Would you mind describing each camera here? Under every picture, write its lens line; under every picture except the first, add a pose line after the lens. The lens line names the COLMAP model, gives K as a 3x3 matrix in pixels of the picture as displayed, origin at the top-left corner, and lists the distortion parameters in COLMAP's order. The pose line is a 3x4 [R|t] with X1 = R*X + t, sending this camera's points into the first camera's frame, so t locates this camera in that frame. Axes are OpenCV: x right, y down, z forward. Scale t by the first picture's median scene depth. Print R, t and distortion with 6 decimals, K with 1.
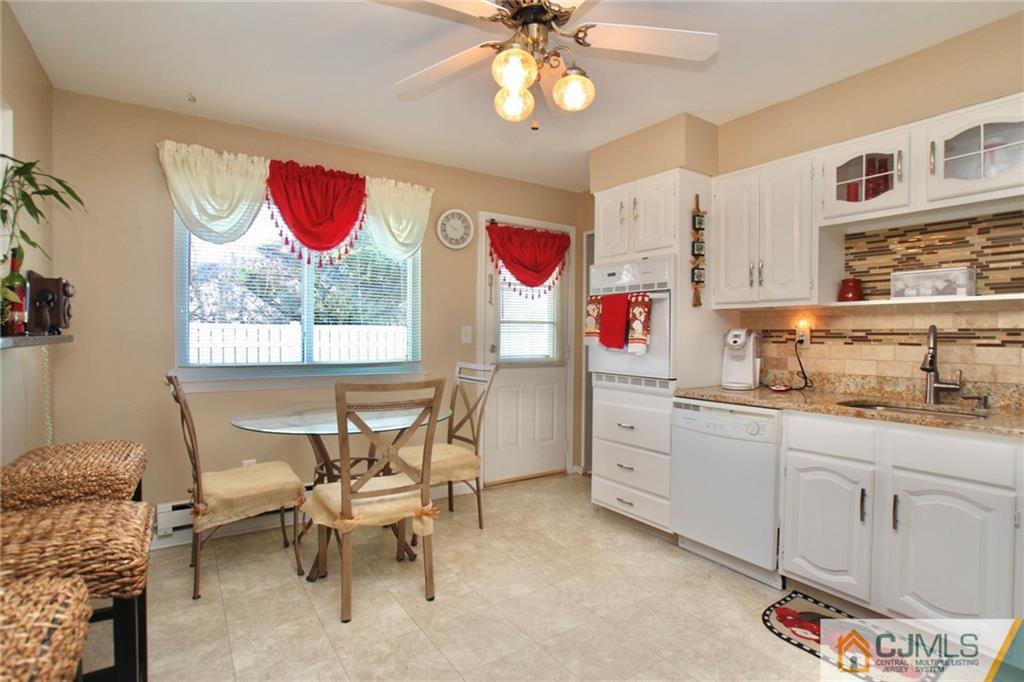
lens RADIAL K [[524.3, 0, 518.8], [0, 524.3, 340.6], [0, 0, 1]] dist [-0.032716, 0.001090]
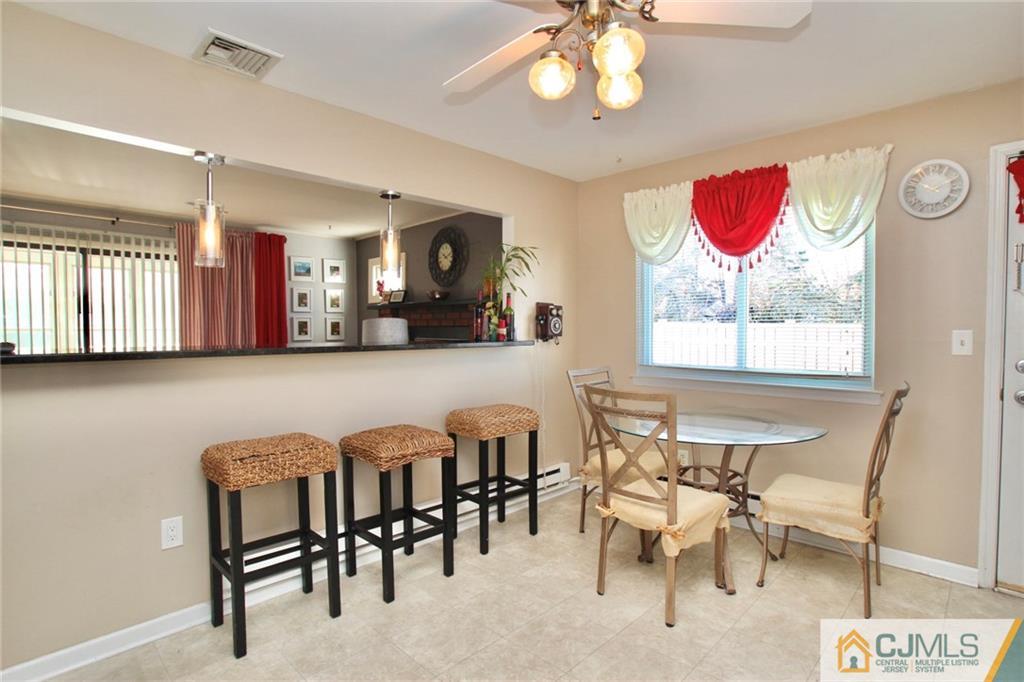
lens RADIAL K [[509.7, 0, 495.5], [0, 509.7, 341.7], [0, 0, 1]] dist [-0.077961, 0.031629]
pose [[0.184994, 0.015704, -0.982614, 0.550662], [-0.008433, 0.999861, 0.014393, -0.023674], [0.982704, 0.005624, 0.185100, 0.441475]]
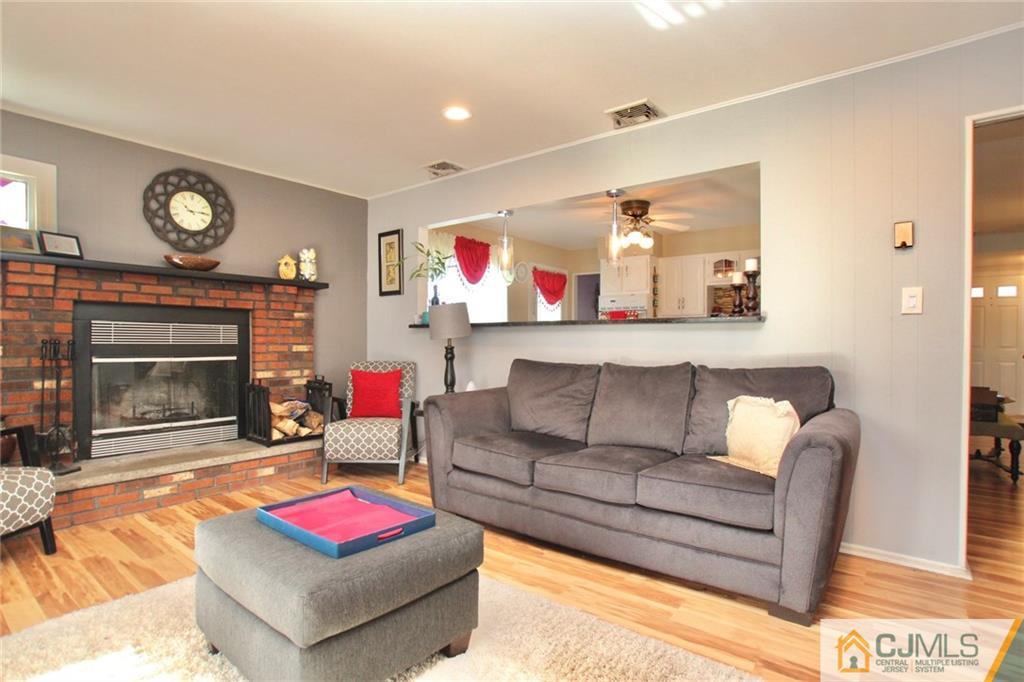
lens RADIAL K [[530.5, 0, 524.3], [0, 530.5, 344.2], [0, 0, 1]] dist [-0.052257, 0.038317]
pose [[0.946047, -0.004829, 0.323992, -0.975448], [0.007432, 0.999949, -0.006798, 0.063273], [-0.323943, 0.008840, 0.946035, -1.001383]]
